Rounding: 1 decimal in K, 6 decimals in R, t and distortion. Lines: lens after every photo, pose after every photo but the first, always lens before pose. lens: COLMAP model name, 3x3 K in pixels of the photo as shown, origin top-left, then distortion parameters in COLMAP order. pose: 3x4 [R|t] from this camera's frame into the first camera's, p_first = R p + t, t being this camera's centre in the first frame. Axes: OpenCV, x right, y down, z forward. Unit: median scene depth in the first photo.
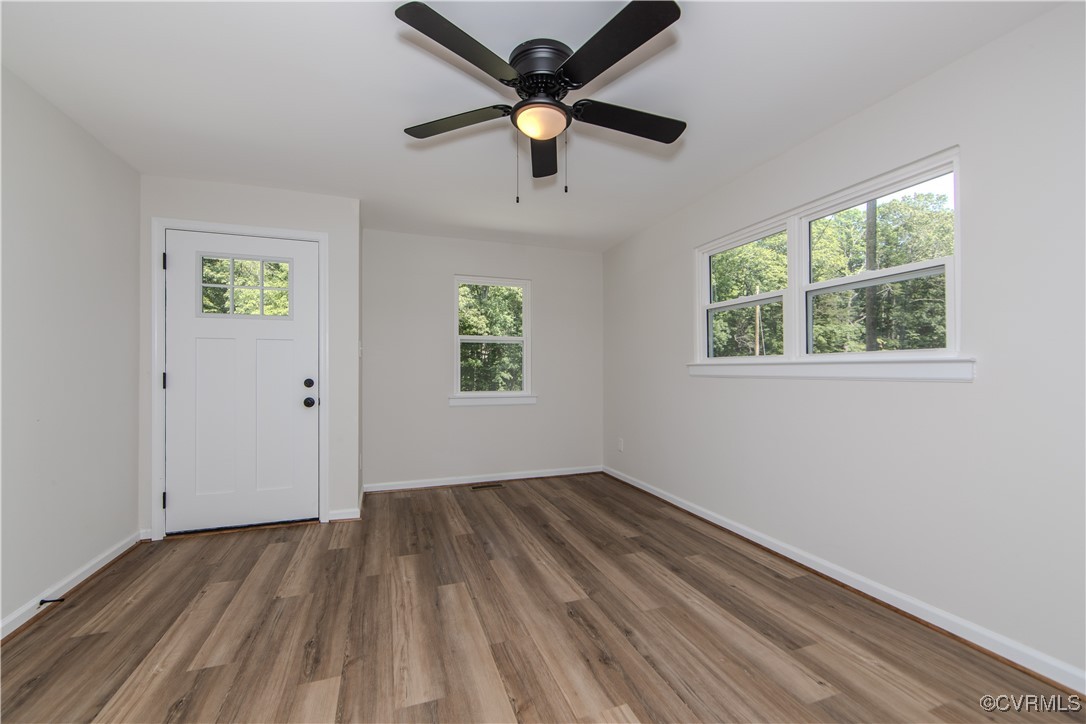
lens RADIAL K [[426.5, 0, 539.5], [0, 426.5, 366.0], [0, 0, 1]] dist [-0.000713, -0.000327]
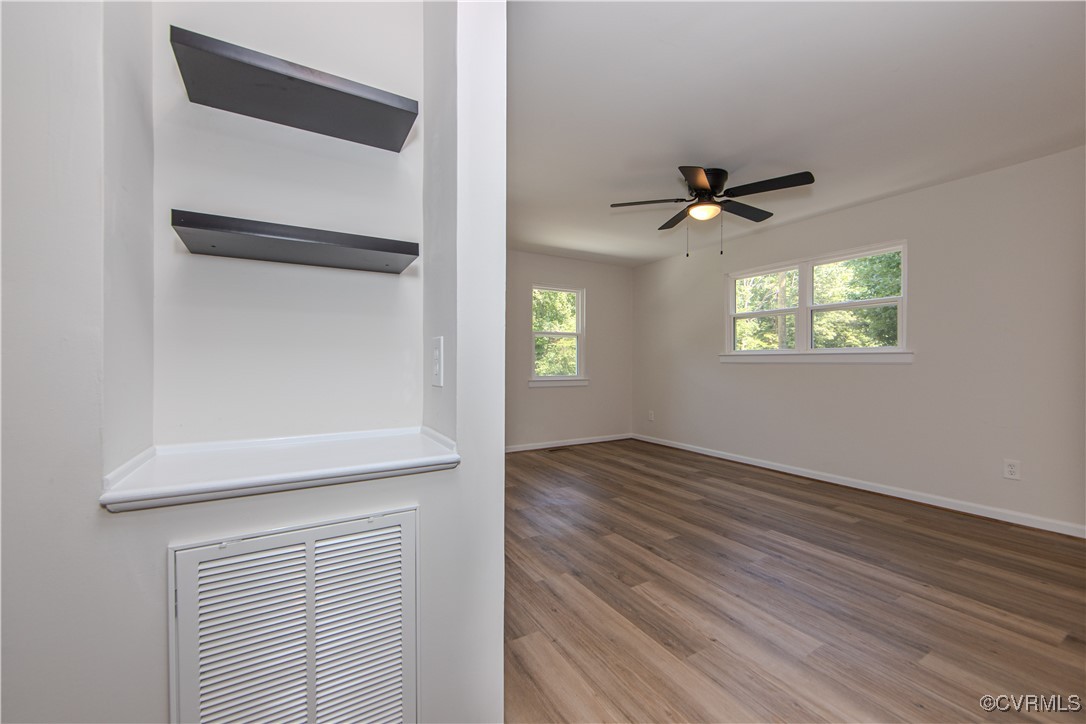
lens RADIAL K [[426.5, 0, 539.5], [0, 426.5, 366.0], [0, 0, 1]] dist [-0.000713, -0.000327]
pose [[0.982406, 0.001390, 0.186754, -0.674525], [-0.005106, 0.999798, 0.019415, 0.011621], [-0.186689, -0.020027, 0.982215, -0.385947]]
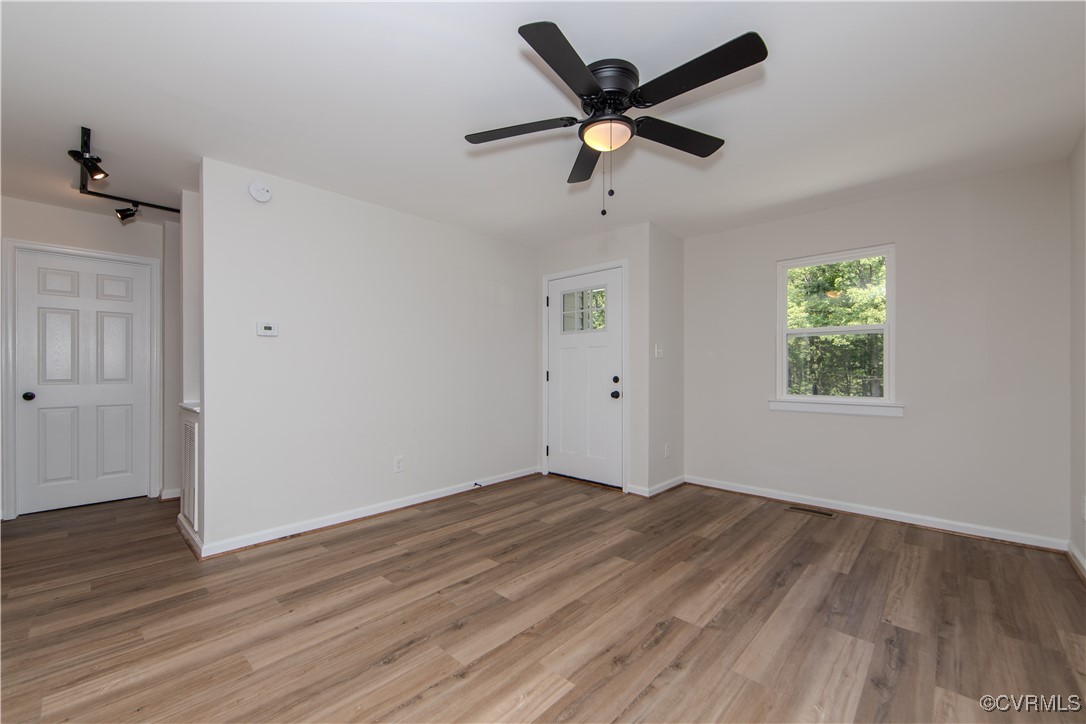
lens RADIAL K [[440.2, 0, 538.8], [0, 440.2, 362.4], [0, 0, 1]] dist [-0.000626, -0.000145]
pose [[0.451802, -0.017970, -0.891937, 0.645853], [0.007373, 0.999838, -0.016409, 0.011549], [0.892088, 0.000838, 0.451861, 0.245538]]
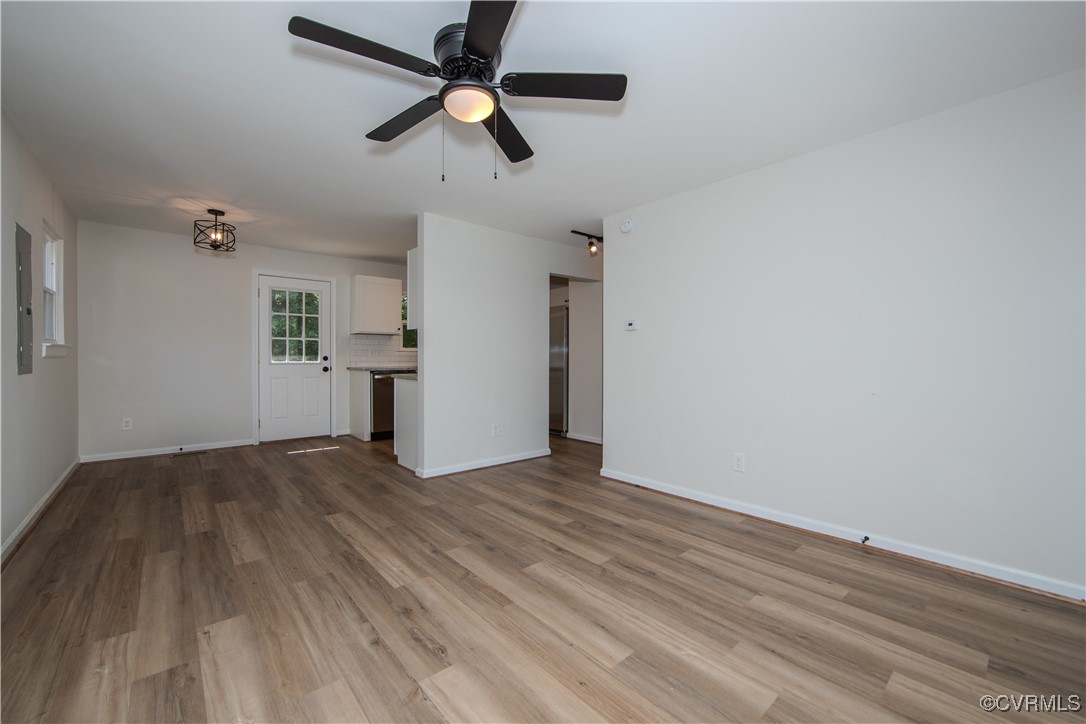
lens RADIAL K [[440.2, 0, 538.8], [0, 440.2, 362.4], [0, 0, 1]] dist [-0.000626, -0.000145]
pose [[-0.936228, 0.002014, -0.351387, 0.152223], [0.000645, 0.999992, 0.004012, 0.021876], [0.351392, 0.003529, -0.936222, 1.436836]]
